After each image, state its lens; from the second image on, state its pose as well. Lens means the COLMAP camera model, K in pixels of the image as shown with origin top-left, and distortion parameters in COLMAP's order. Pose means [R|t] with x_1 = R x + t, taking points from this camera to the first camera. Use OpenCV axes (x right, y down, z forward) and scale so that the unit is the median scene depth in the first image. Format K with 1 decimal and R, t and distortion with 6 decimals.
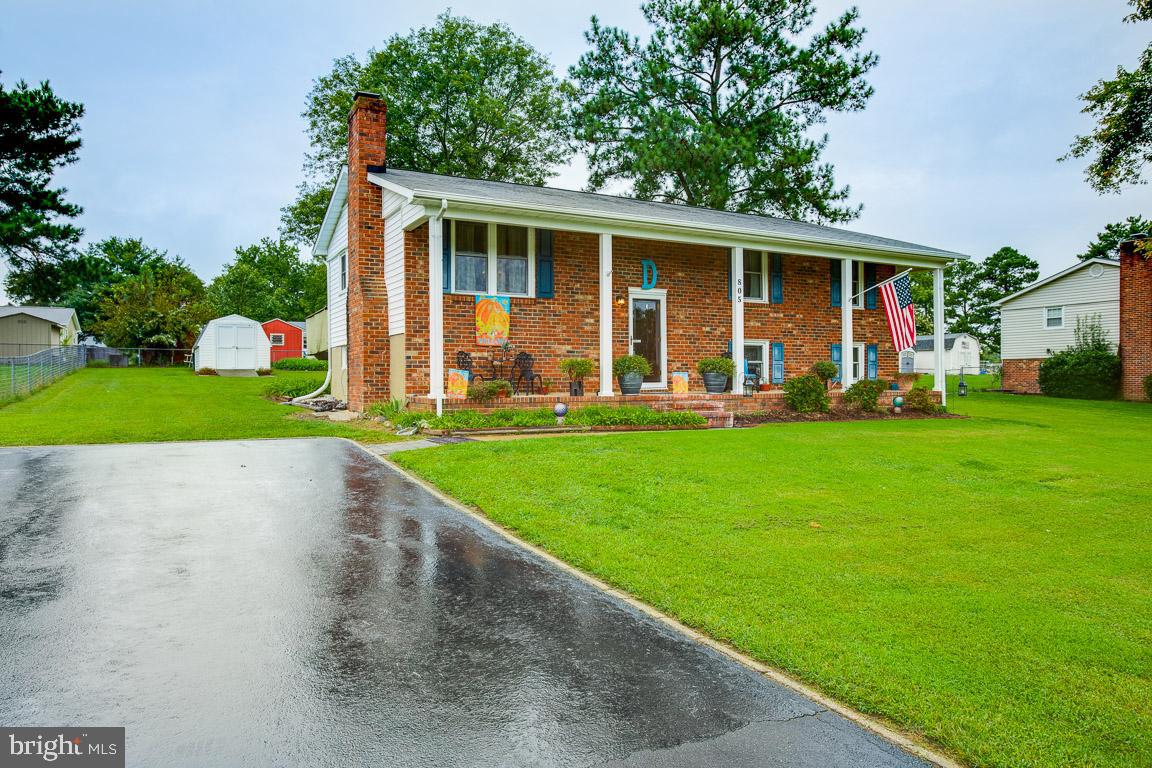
lens RADIAL K [[683.1, 0, 554.9], [0, 683.1, 392.2], [0, 0, 1]] dist [0.005118, 0.000774]
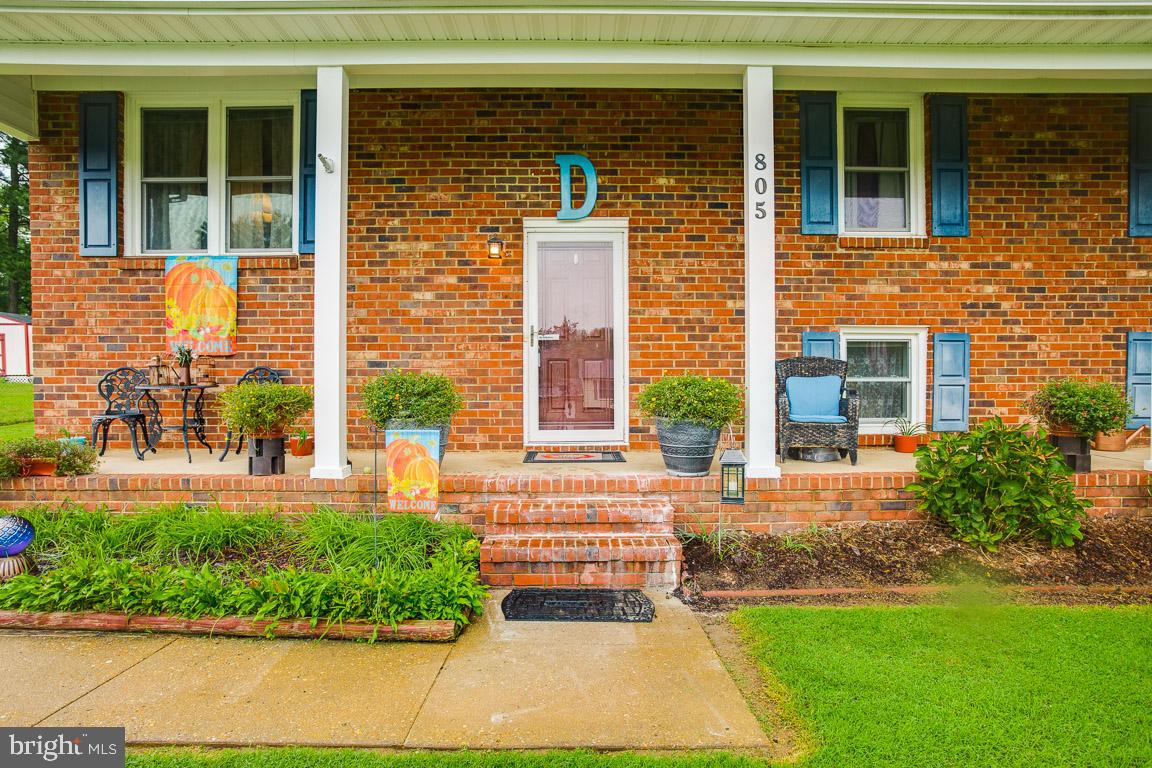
lens RADIAL K [[607.1, 0, 555.6], [0, 607.1, 390.4], [0, 0, 1]] dist [-0.044586, 0.018128]
pose [[0.899994, 0.015178, -0.435638, 0.302496], [-0.009359, 0.999836, 0.015501, -0.046122], [0.435802, -0.009873, 0.899989, 0.645596]]
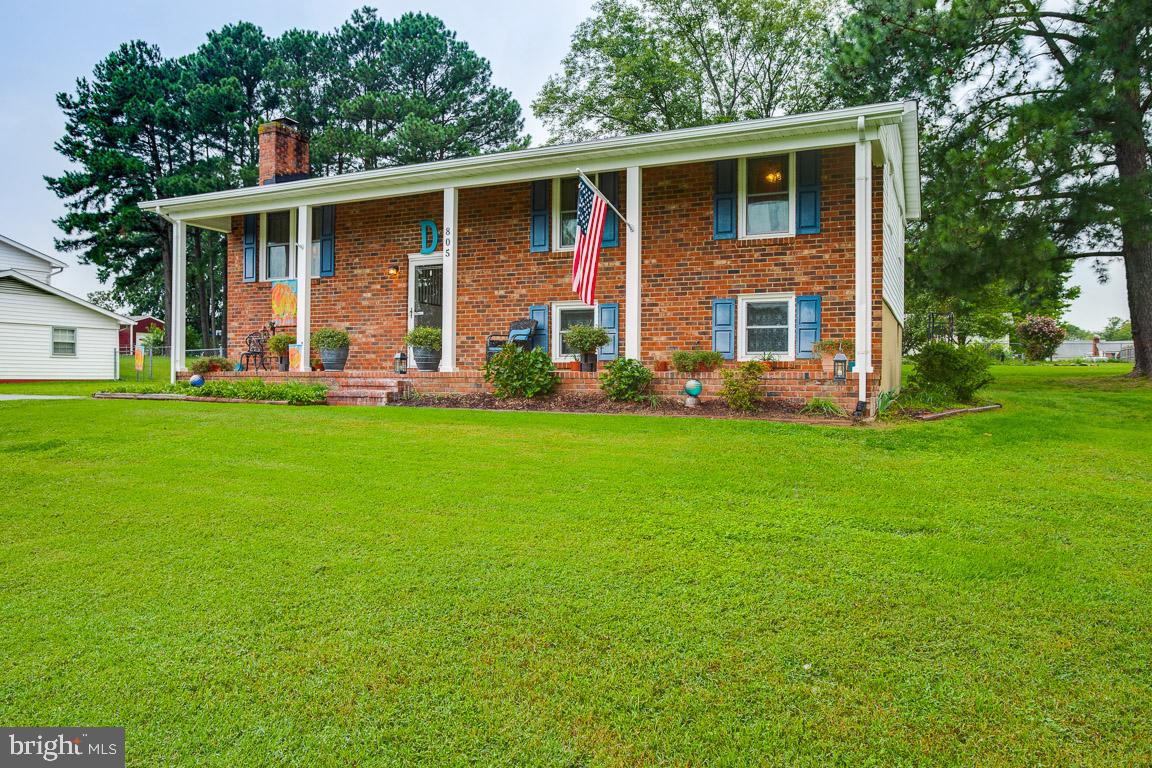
lens RADIAL K [[822.8, 0, 570.4], [0, 822.8, 380.9], [0, 0, 1]] dist [-0.026349, 0.000335]
pose [[0.618183, 0.010948, -0.785958, 1.095068], [-0.017940, 0.999839, -0.000183, 0.010283], [0.785830, 0.014214, 0.618280, 0.497684]]
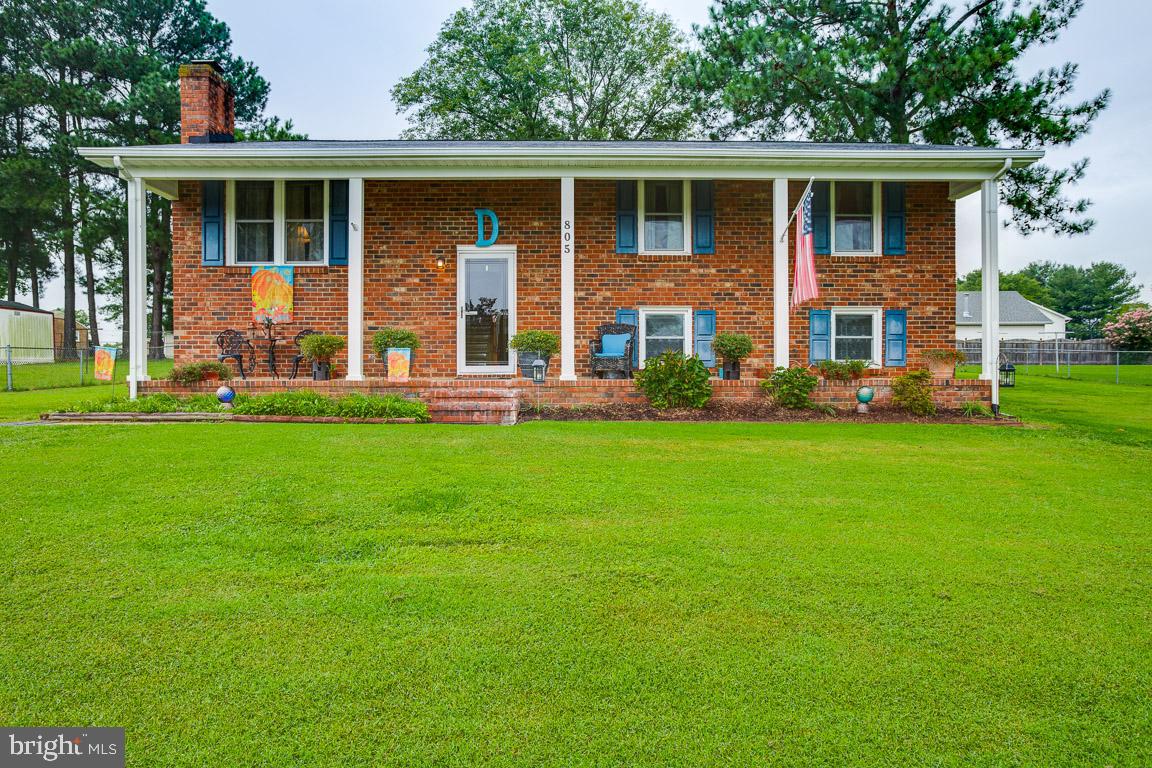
lens RADIAL K [[782.1, 0, 561.2], [0, 782.1, 389.4], [0, 0, 1]] dist [-0.030236, 0.007647]
pose [[0.903525, 0.012647, -0.428348, 0.607313], [-0.008909, 0.999903, 0.010732, 0.003116], [0.428443, -0.005880, 0.903550, 0.229086]]
